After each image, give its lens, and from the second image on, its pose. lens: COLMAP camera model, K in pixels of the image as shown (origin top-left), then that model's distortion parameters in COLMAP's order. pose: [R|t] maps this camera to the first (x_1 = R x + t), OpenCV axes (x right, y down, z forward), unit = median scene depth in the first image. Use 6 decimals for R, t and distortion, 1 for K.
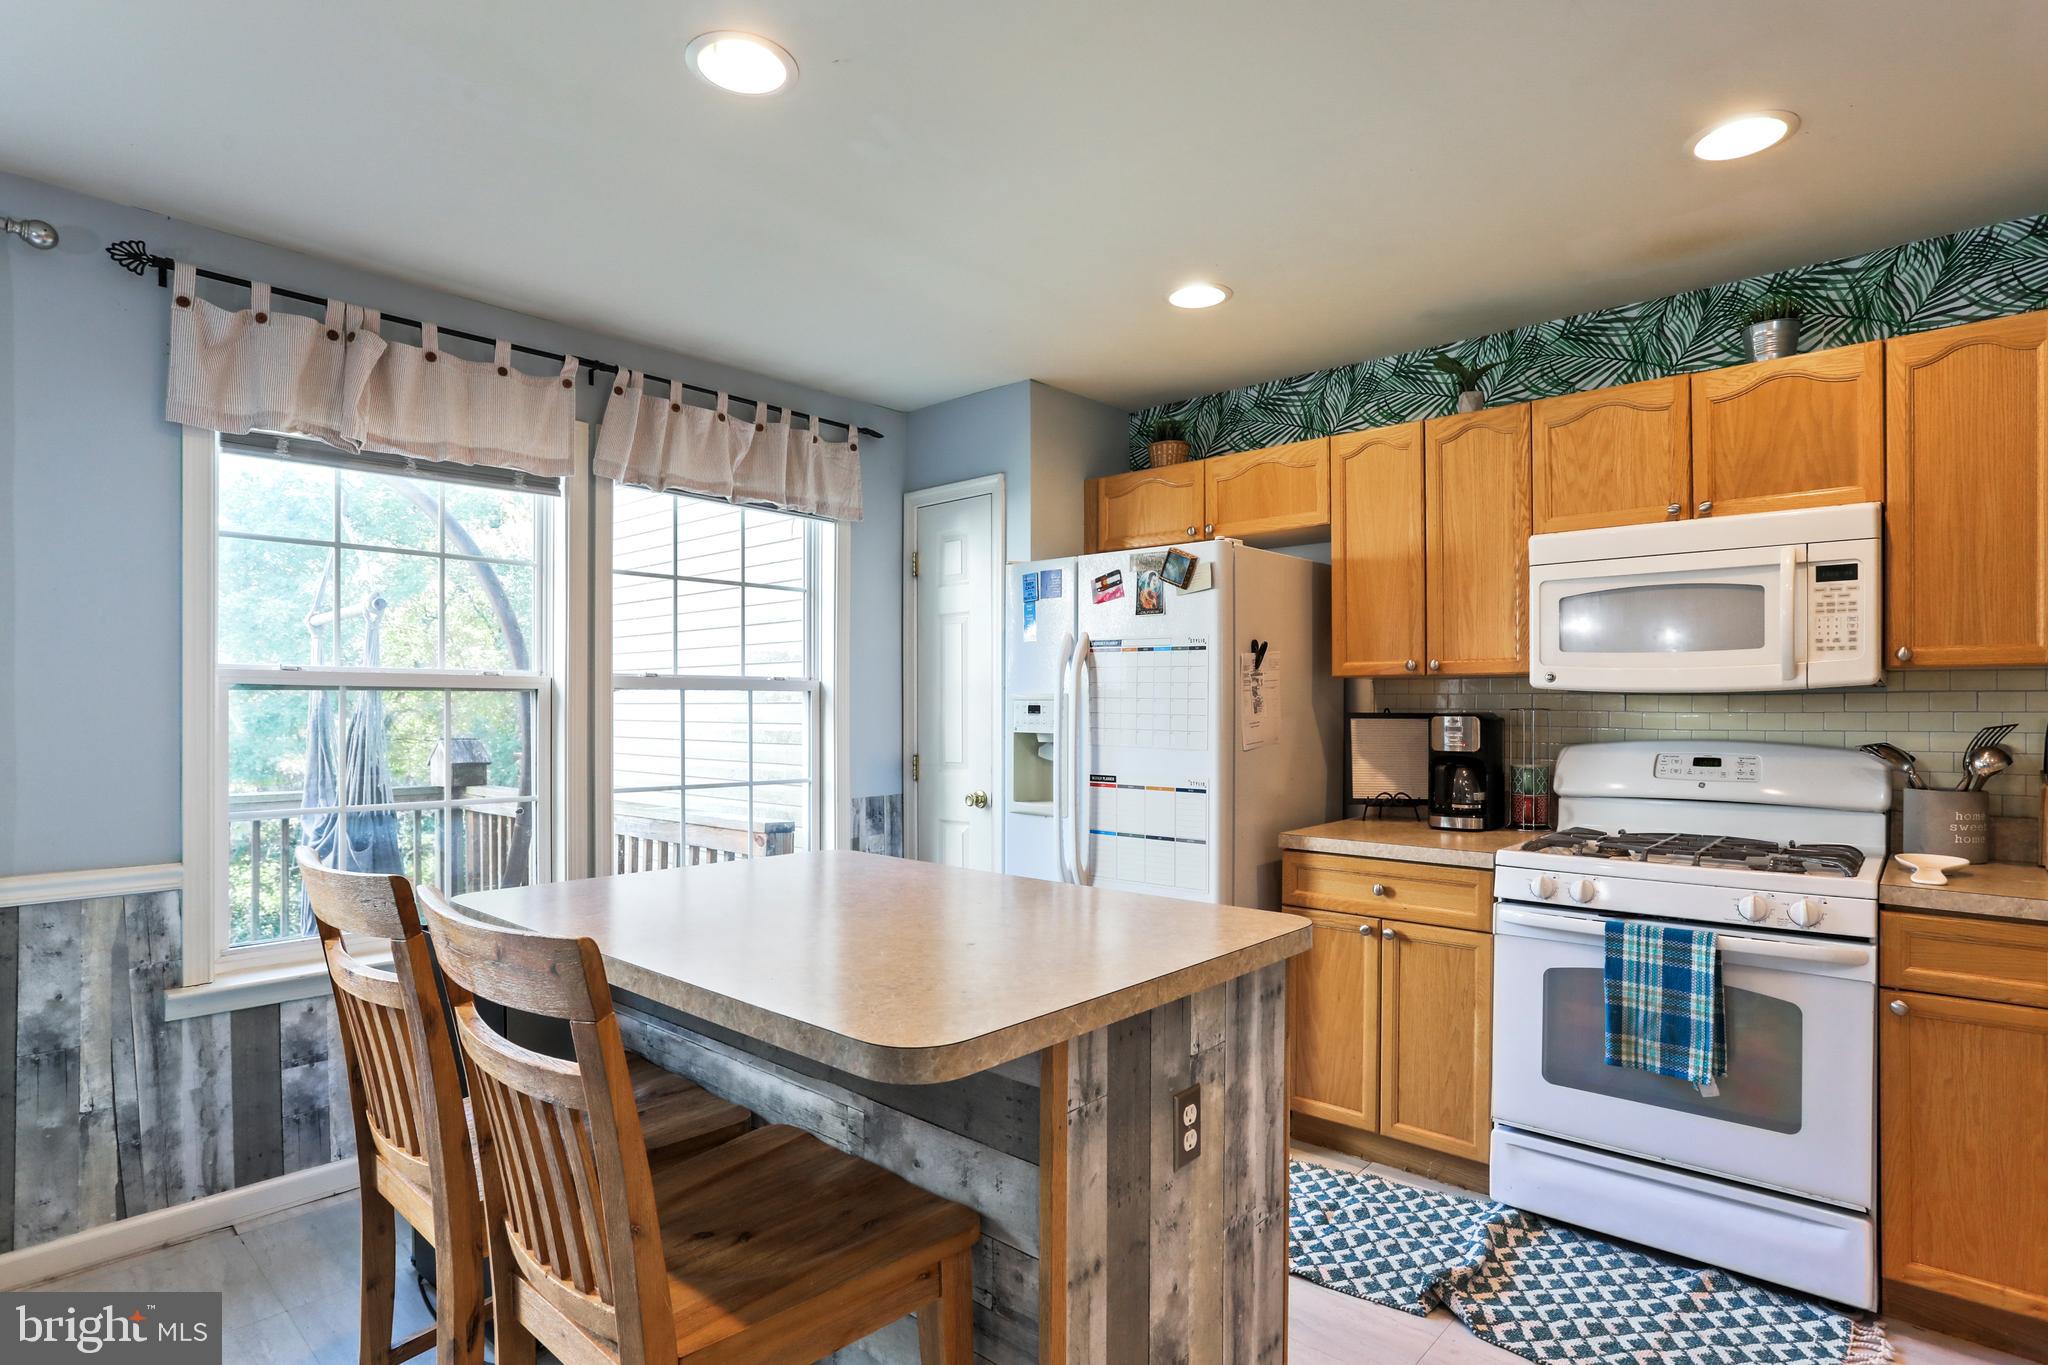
lens RADIAL K [[1061.8, 0, 970.9], [0, 1061.8, 706.7], [0, 0, 1]] dist [-0.090013, 0.049699]
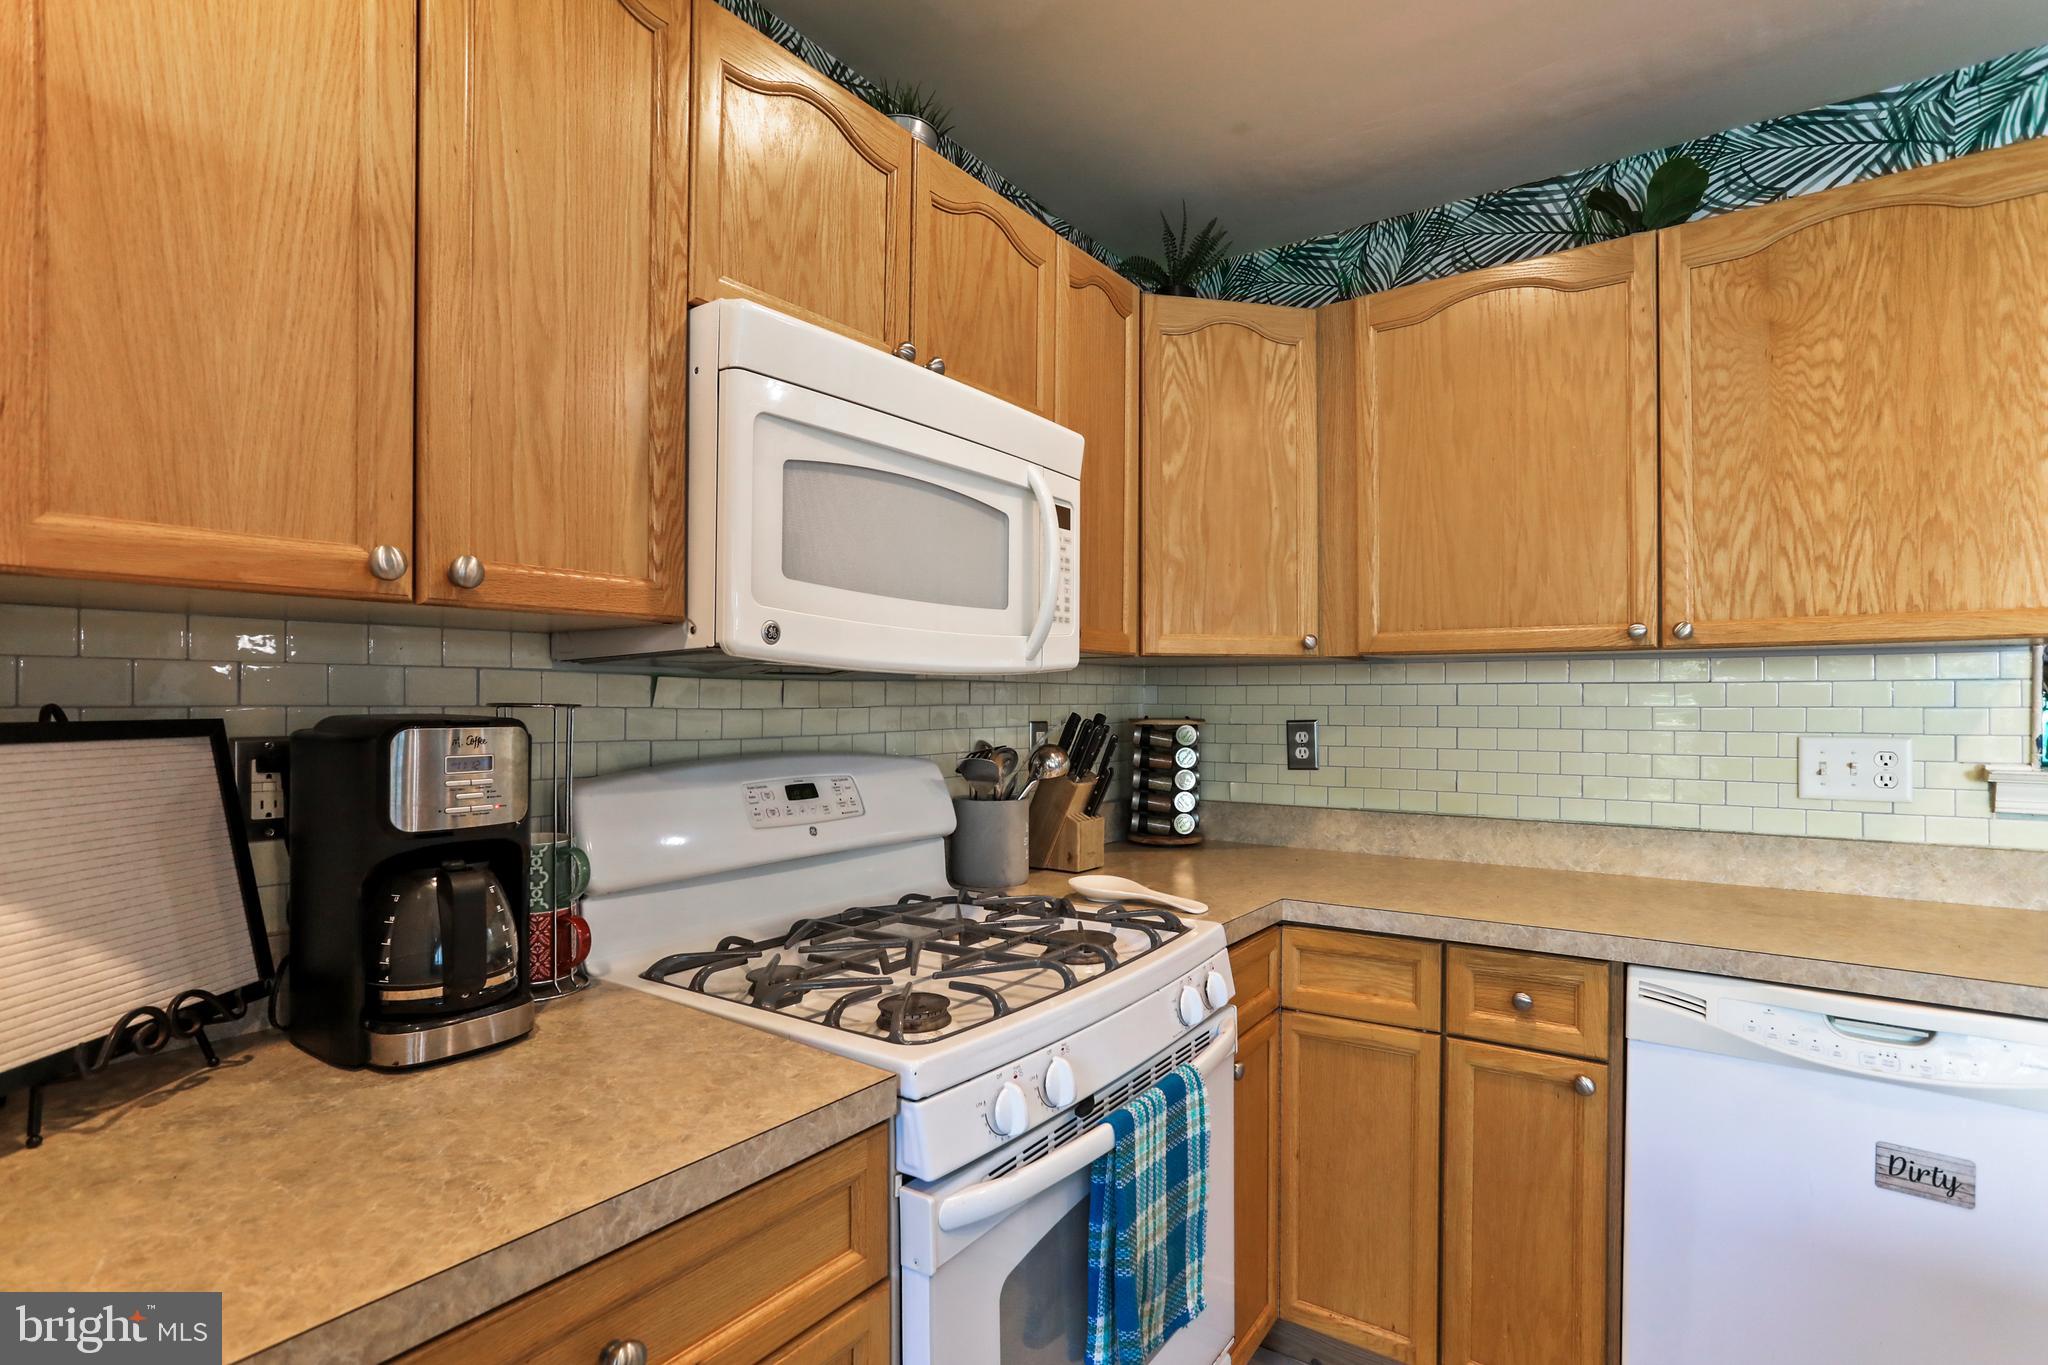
lens RADIAL K [[1011.2, 0, 1024.1], [0, 1011.2, 693.2], [0, 0, 1]] dist [-0.027226, 0.026796]
pose [[-0.184587, 0.005135, 0.982803, 0.136635], [0.000314, 0.999987, -0.005165, -0.000172], [-0.982816, -0.000645, -0.184586, 1.157747]]
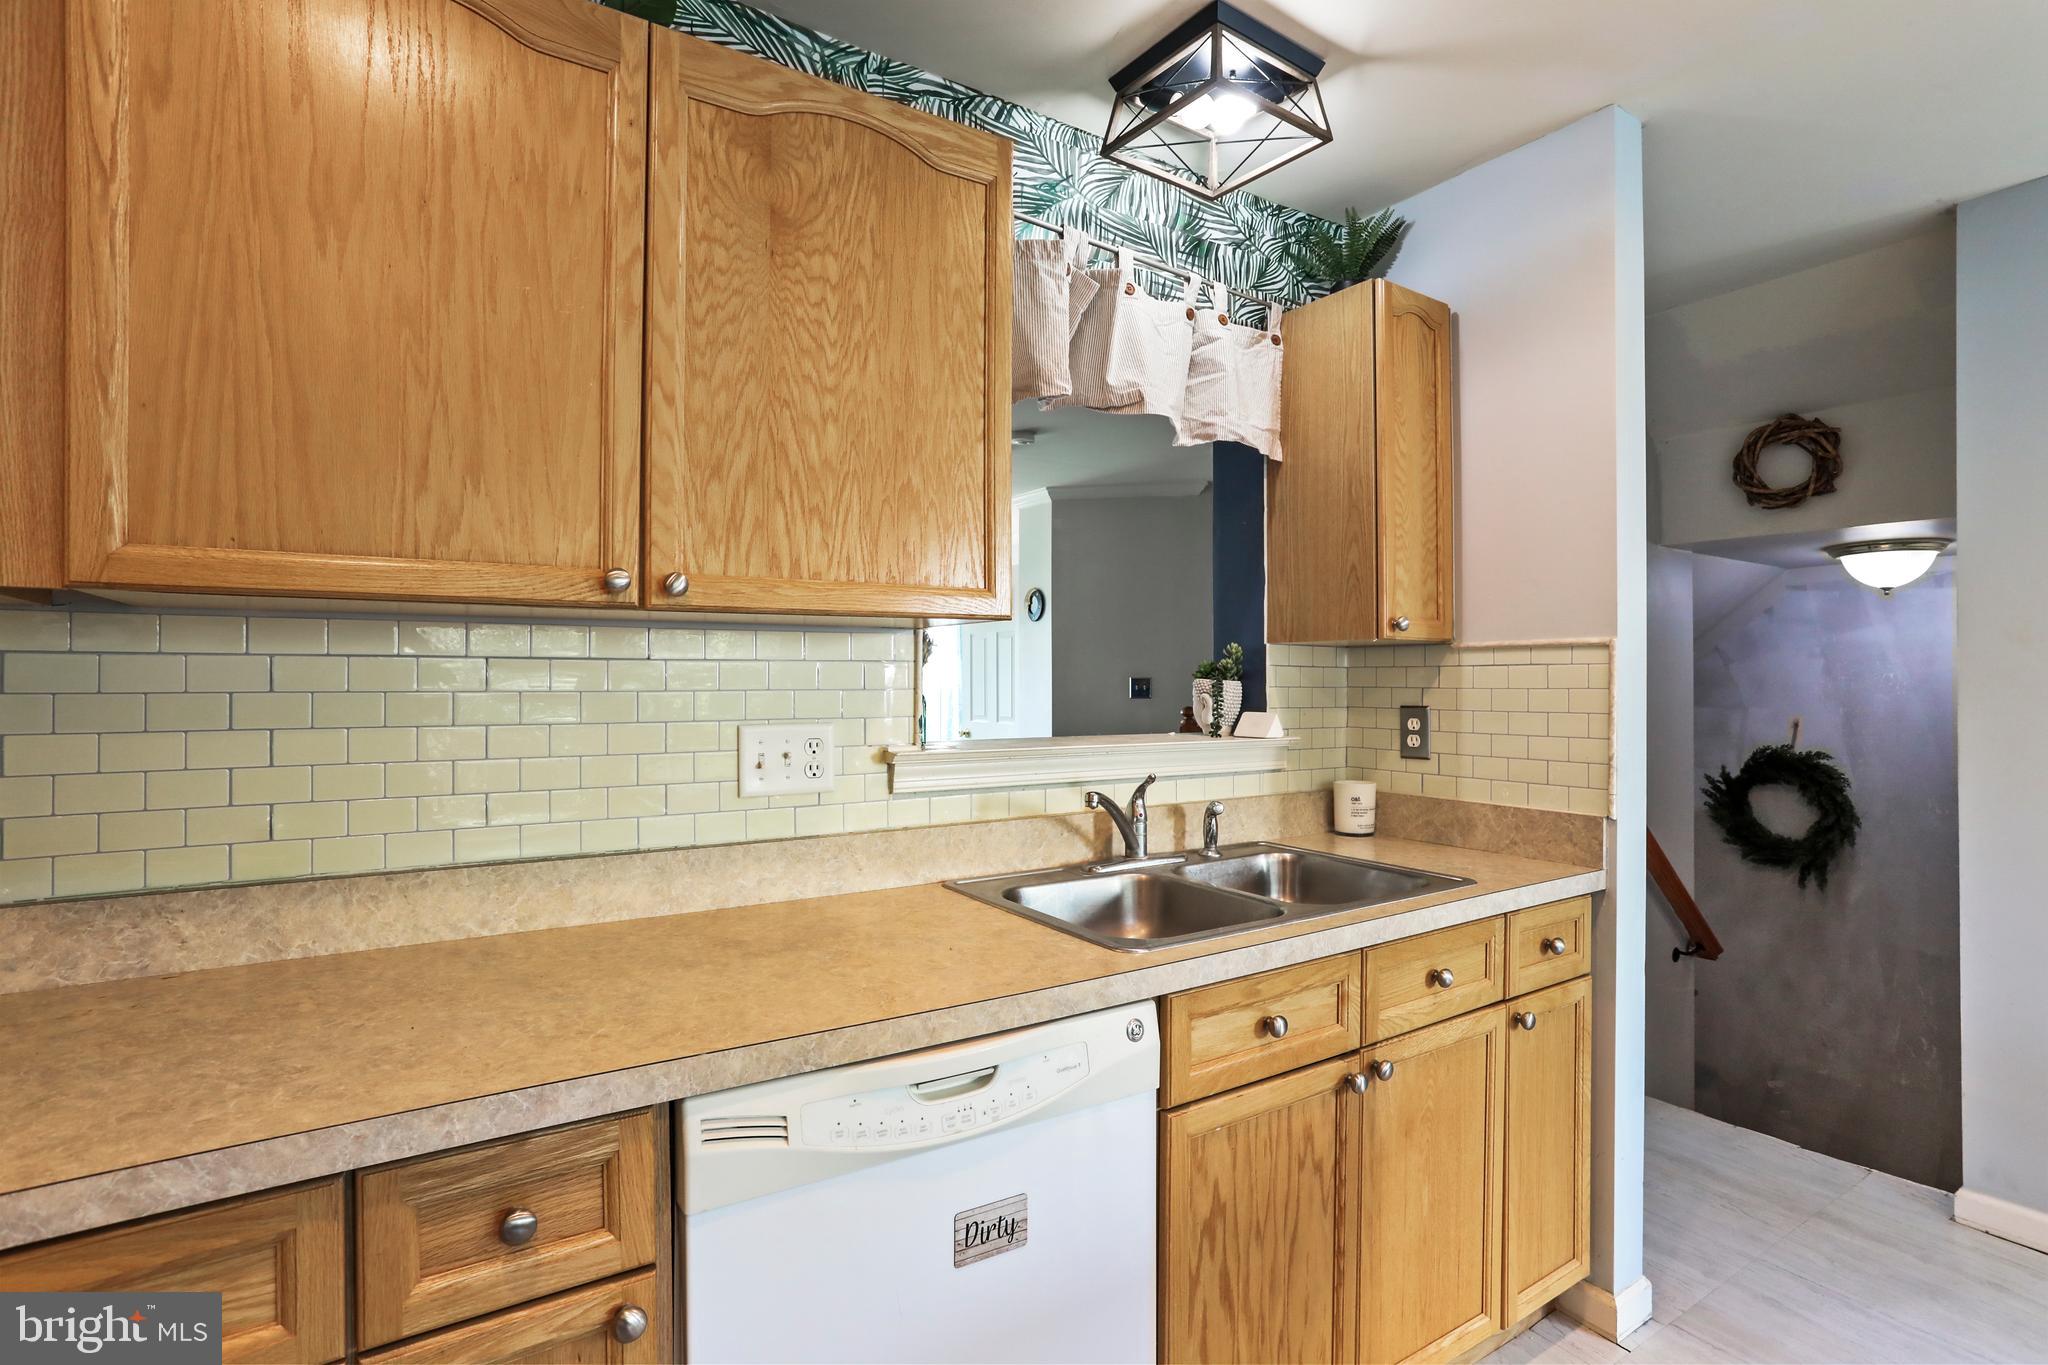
lens RADIAL K [[1020.2, 0, 1091.2], [0, 1020.2, 677.7], [0, 0, 1]] dist [-0.064657, 0.028445]
pose [[-0.982411, 0.001616, 0.186722, 0.463857], [0.000638, 0.999986, -0.005299, 0.002336], [-0.186728, -0.005086, -0.982399, 1.025151]]
